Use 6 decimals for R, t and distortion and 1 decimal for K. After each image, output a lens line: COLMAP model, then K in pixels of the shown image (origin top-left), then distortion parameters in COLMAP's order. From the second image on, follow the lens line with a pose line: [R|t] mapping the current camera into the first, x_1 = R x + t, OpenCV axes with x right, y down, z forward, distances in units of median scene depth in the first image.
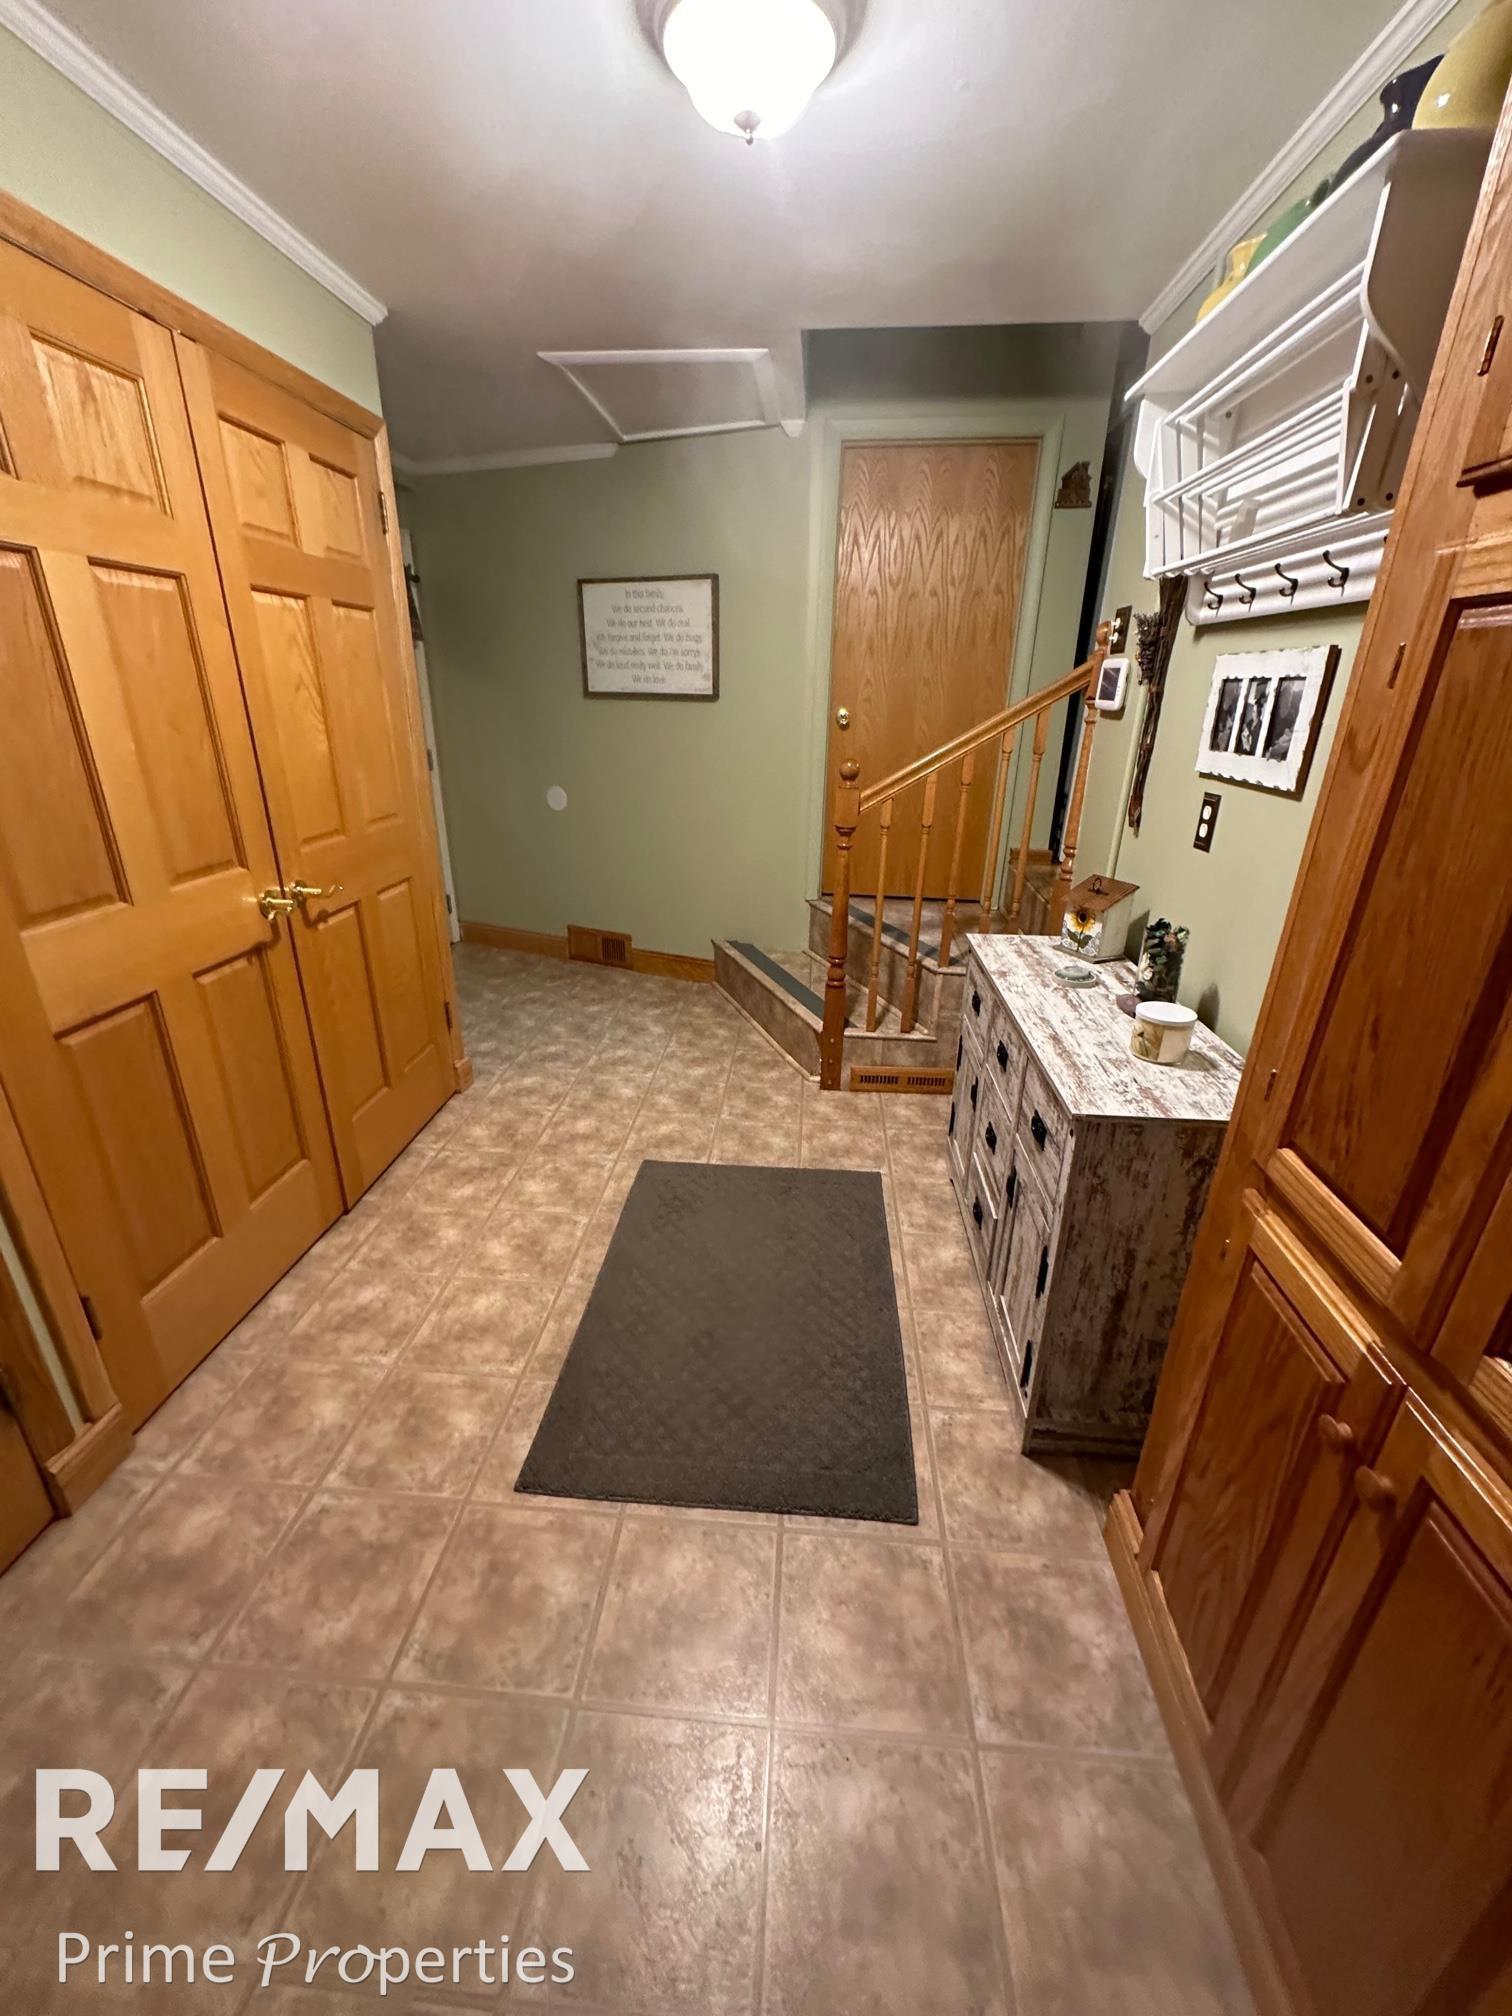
lens RADIAL K [[805.2, 0, 751.8], [0, 805.2, 1008.1], [0, 0, 1]] dist [-0.003947, 0.000855]
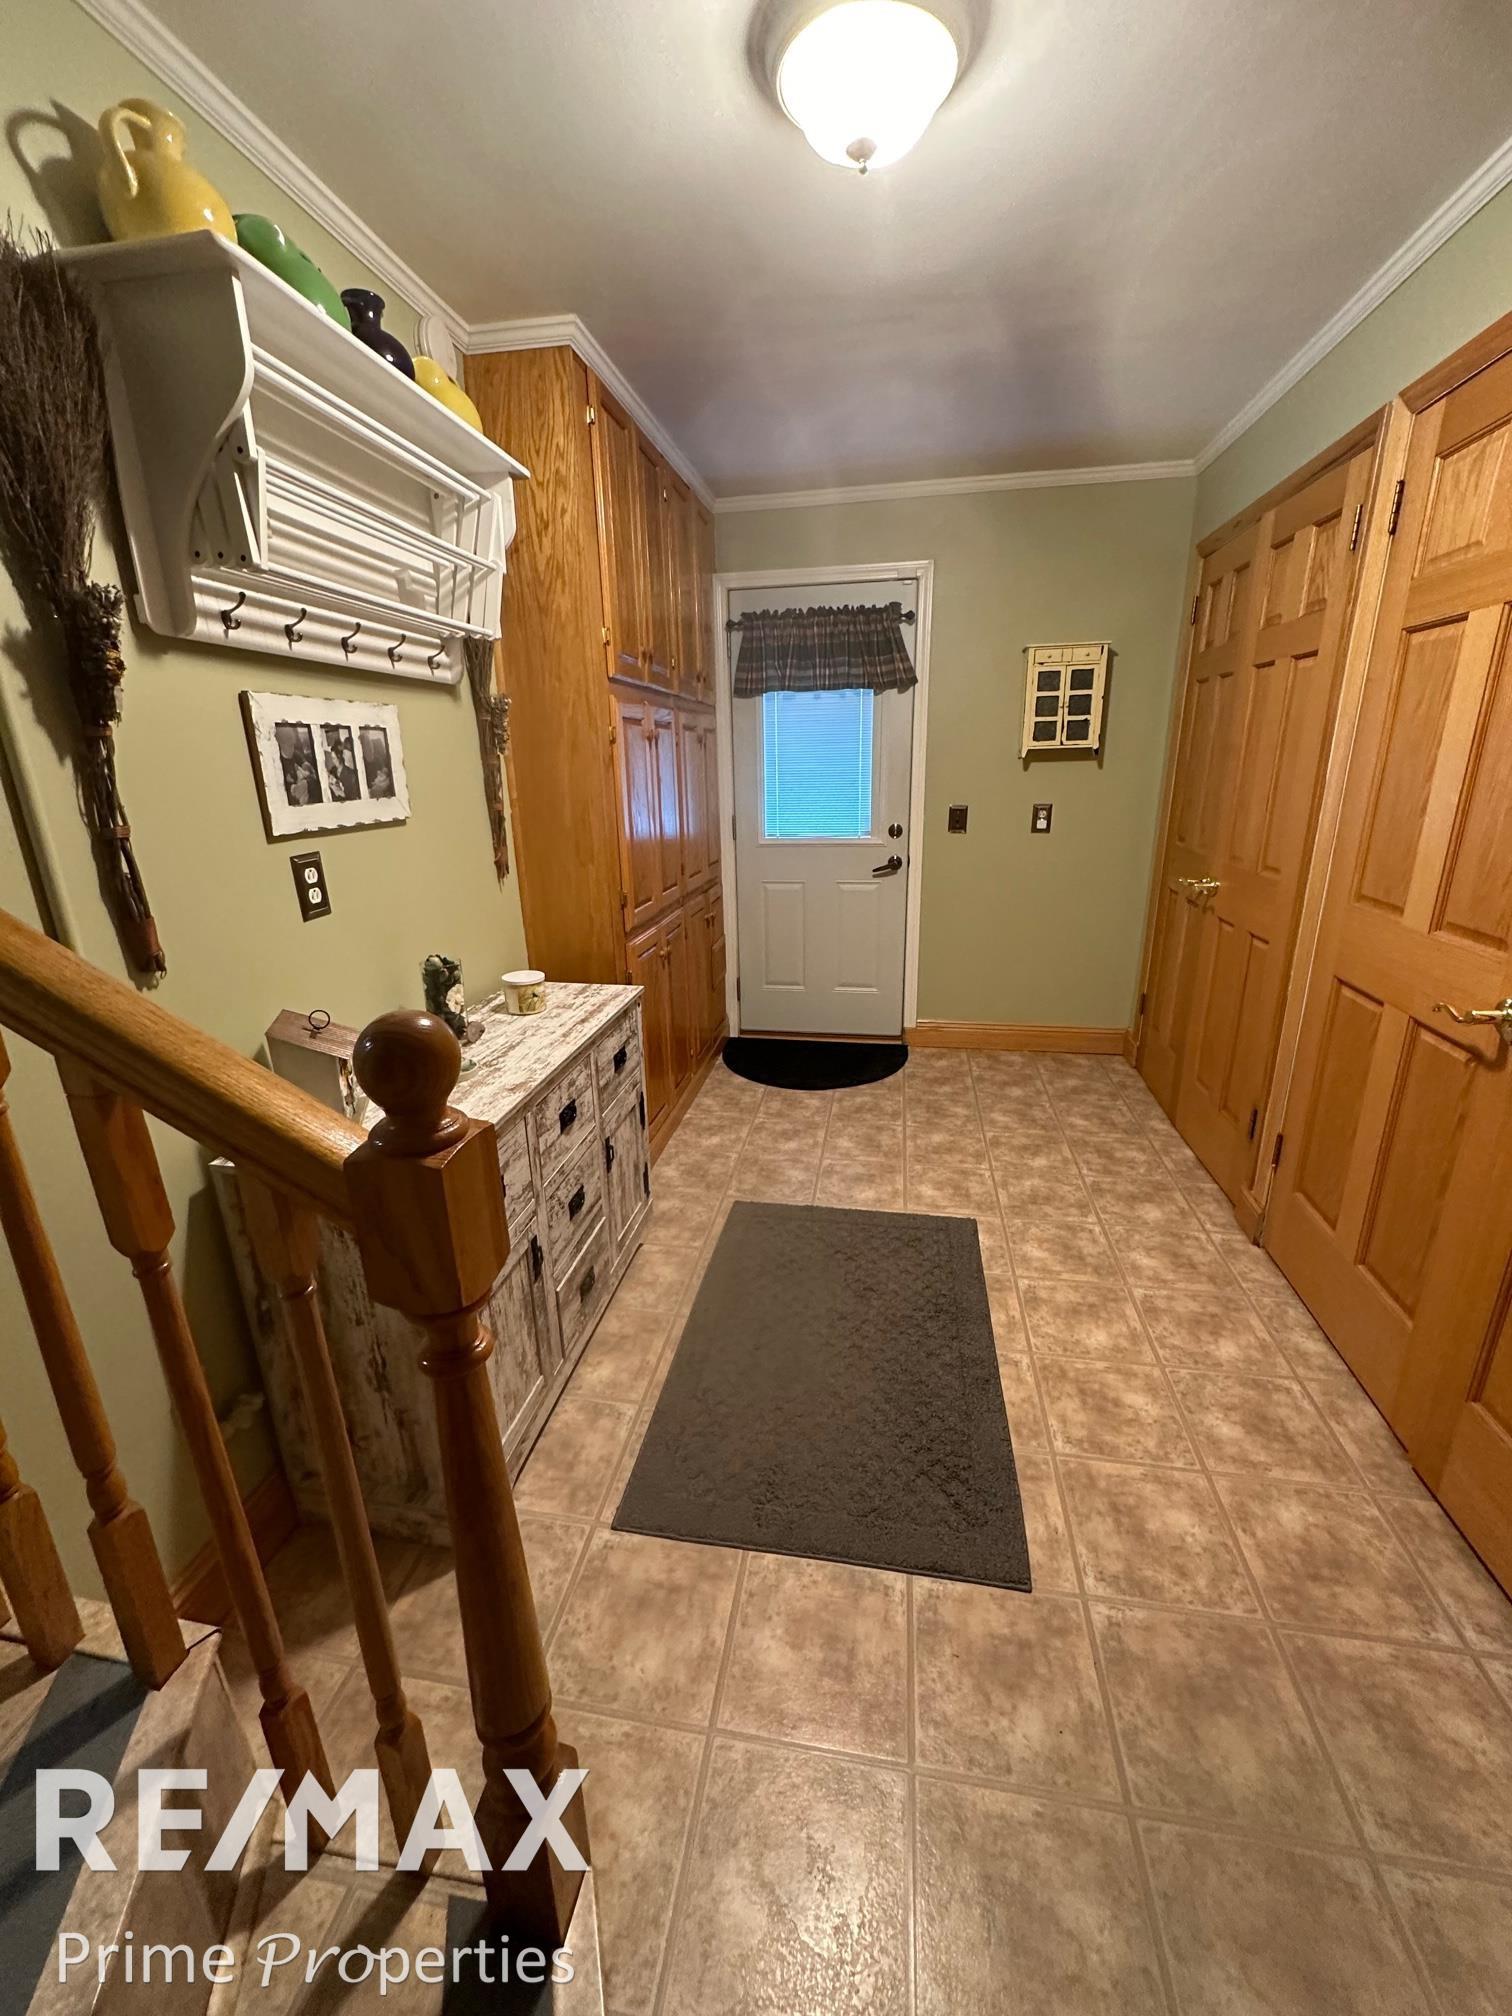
lens RADIAL K [[805.2, 0, 756.7], [0, 805.2, 1008.1], [0, 0, 1]] dist [-0.003947, 0.000855]
pose [[-0.996276, -0.022440, 0.083255, 0.016218], [0.035005, 0.777141, 0.628352, -0.659776], [-0.078802, 0.628926, -0.773461, 1.725156]]
